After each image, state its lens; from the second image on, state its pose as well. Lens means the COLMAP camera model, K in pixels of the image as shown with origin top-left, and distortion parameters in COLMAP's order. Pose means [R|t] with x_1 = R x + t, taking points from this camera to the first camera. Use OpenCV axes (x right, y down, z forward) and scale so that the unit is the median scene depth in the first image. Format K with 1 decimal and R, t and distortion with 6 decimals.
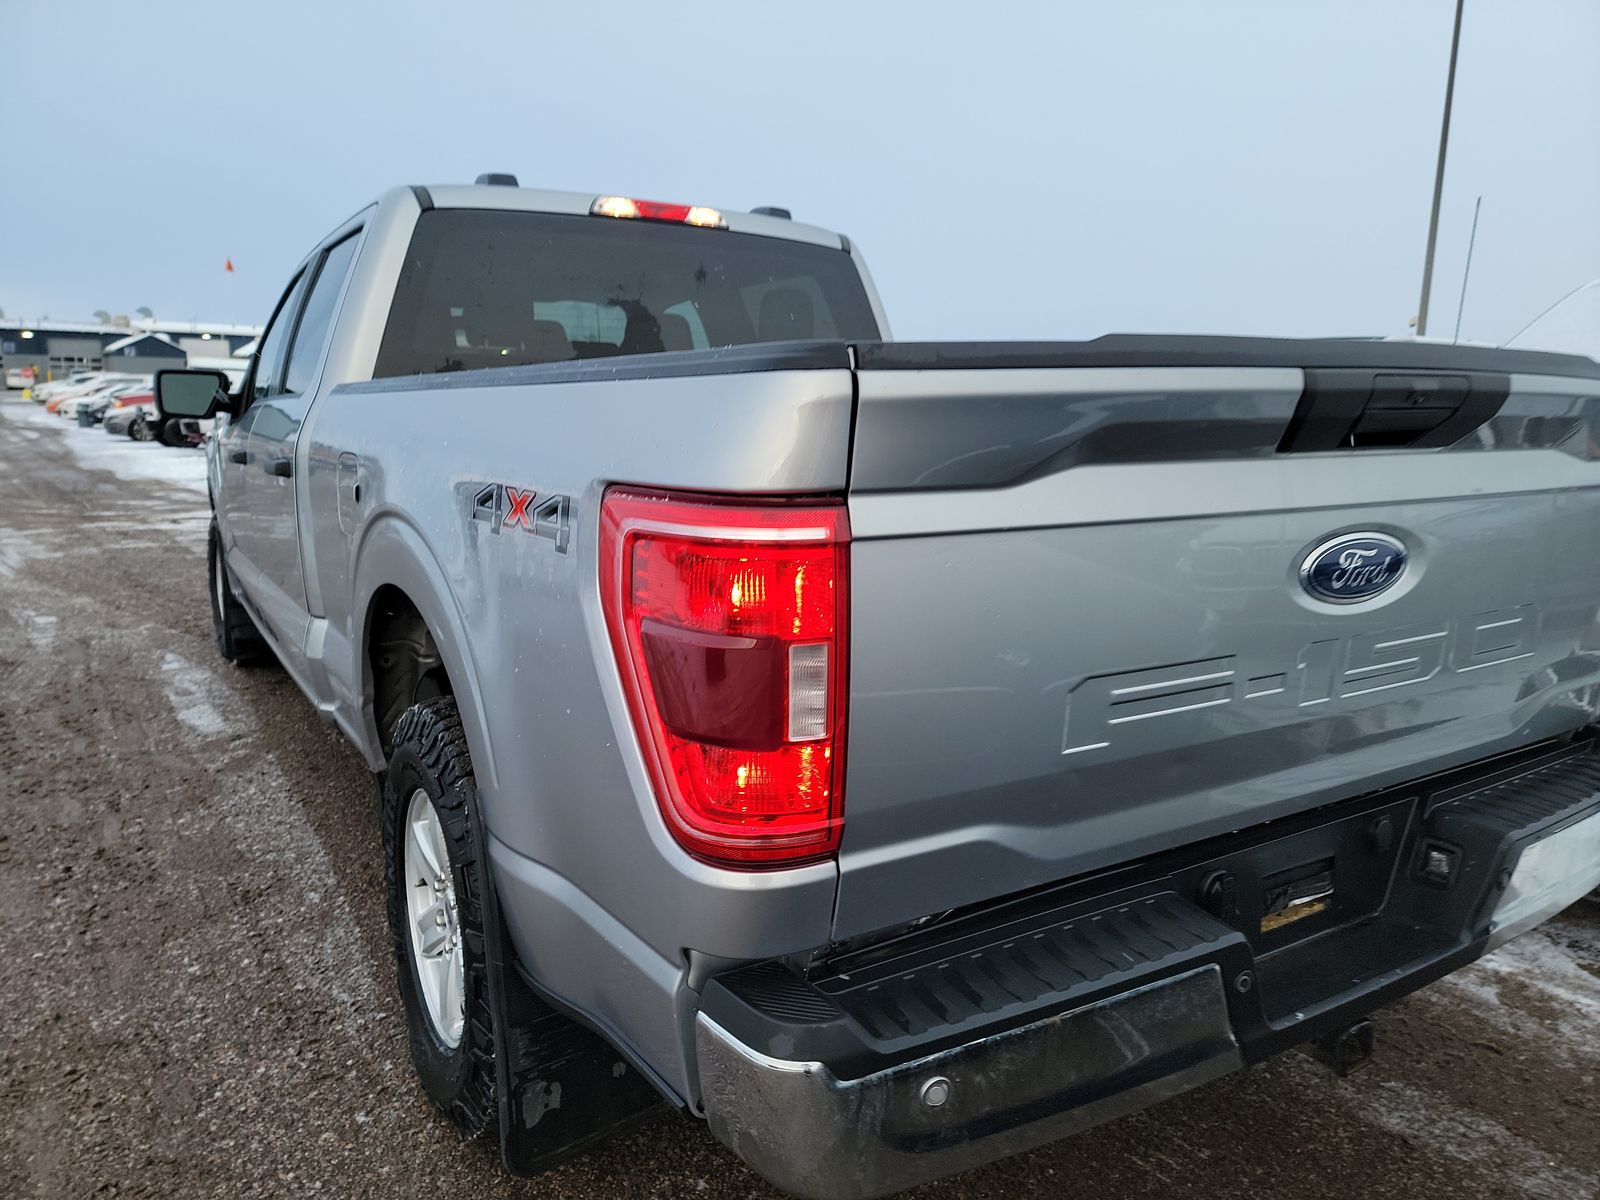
lens RADIAL K [[1118.5, 0, 802.7], [0, 1118.5, 585.0], [0, 0, 1]] dist [0.095928, -0.093463]
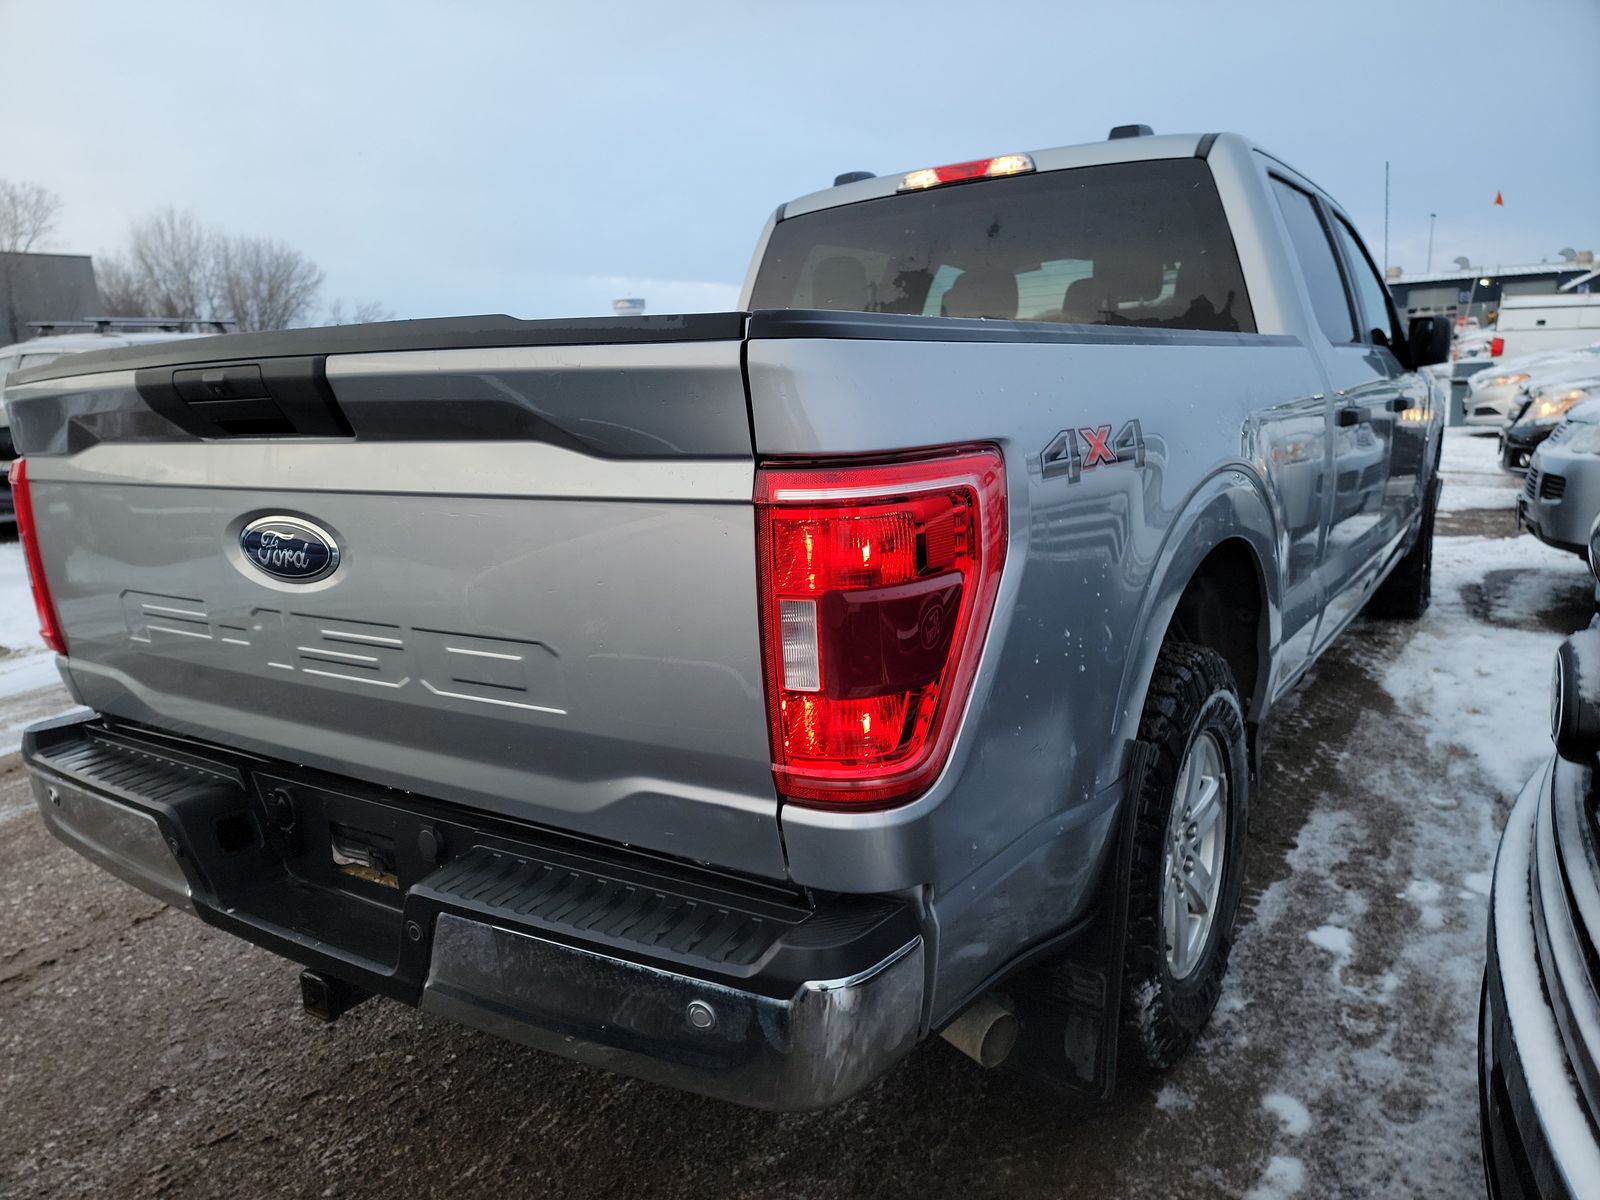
lens RADIAL K [[1112.7, 0, 804.8], [0, 1112.7, 610.7], [0, 0, 1]] dist [0.075842, -0.067188]
pose [[0.402087, 0.160218, -0.901475, 1.007946], [-0.095022, 0.986556, 0.132956, -0.088586], [0.910657, 0.032200, 0.411906, 0.622895]]
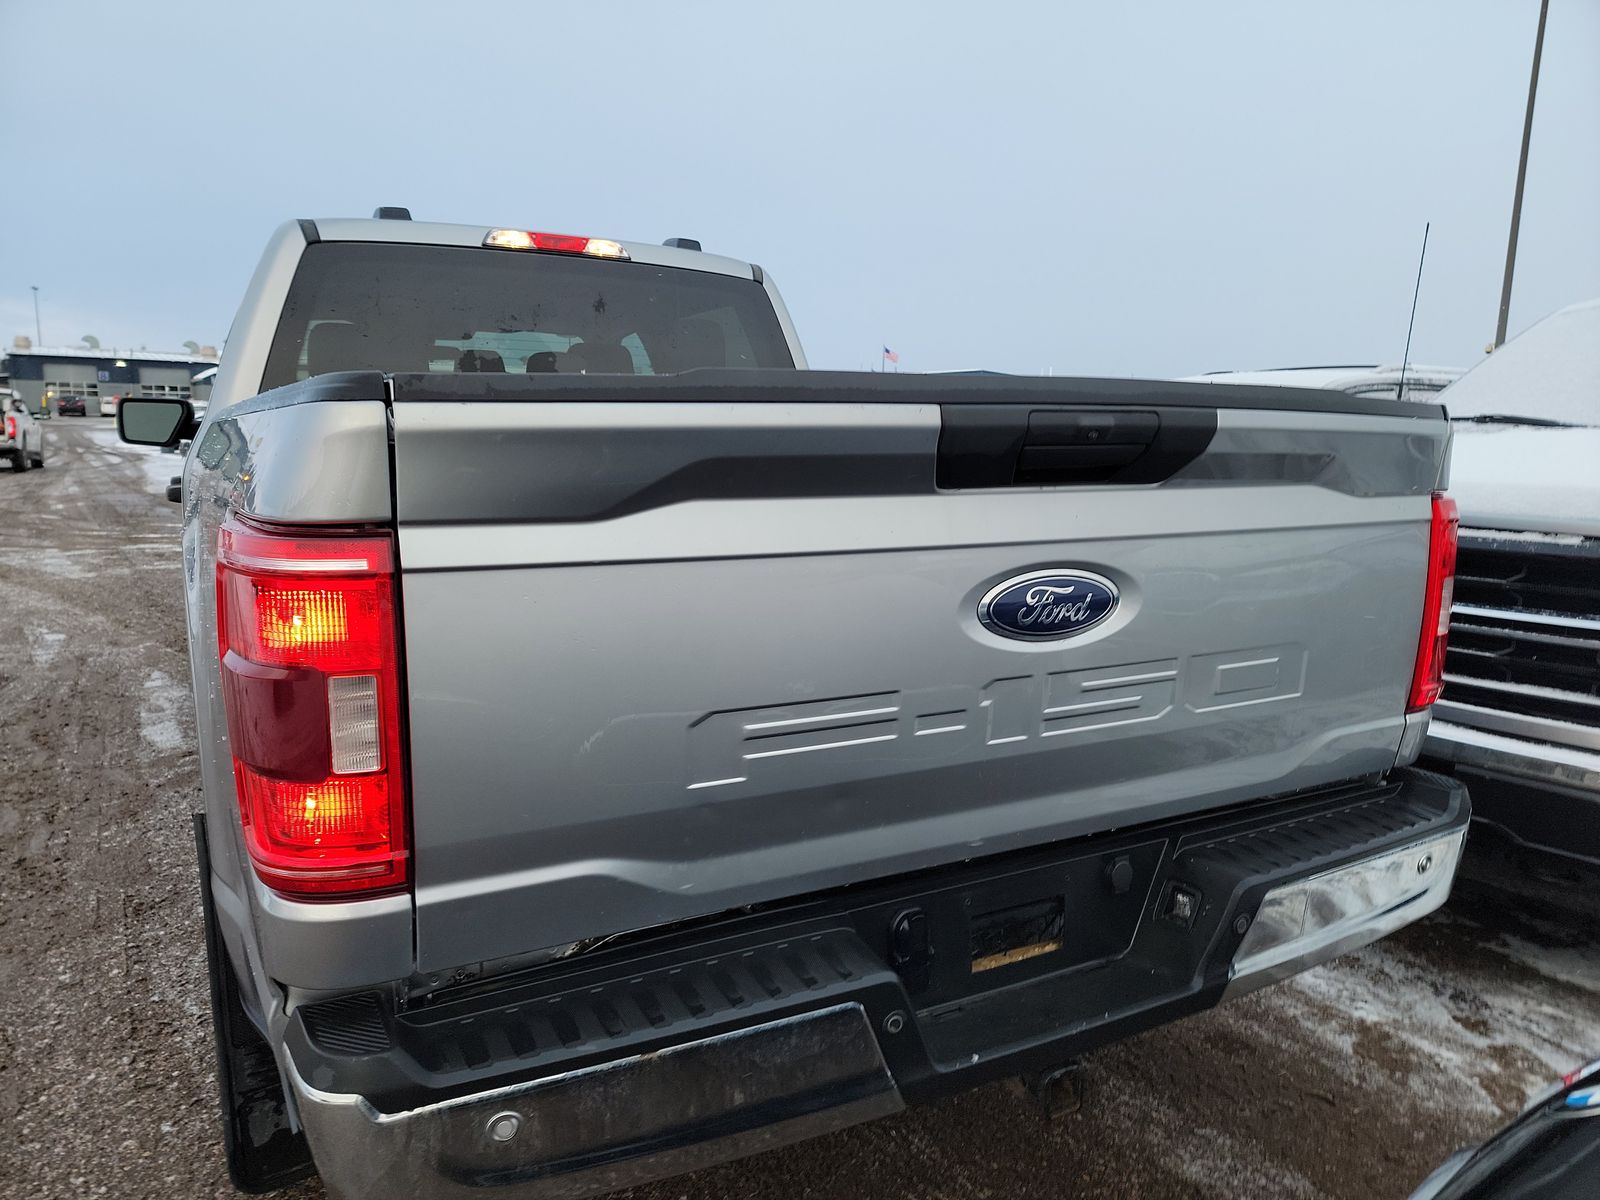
lens RADIAL K [[1112.7, 0, 804.8], [0, 1112.7, 610.7], [0, 0, 1]] dist [0.075842, -0.067188]
pose [[0.998291, 0.012938, -0.056991, 0.204047], [-0.013011, 0.999915, -0.000895, -0.004243], [0.056975, 0.001635, 0.998374, 0.010940]]
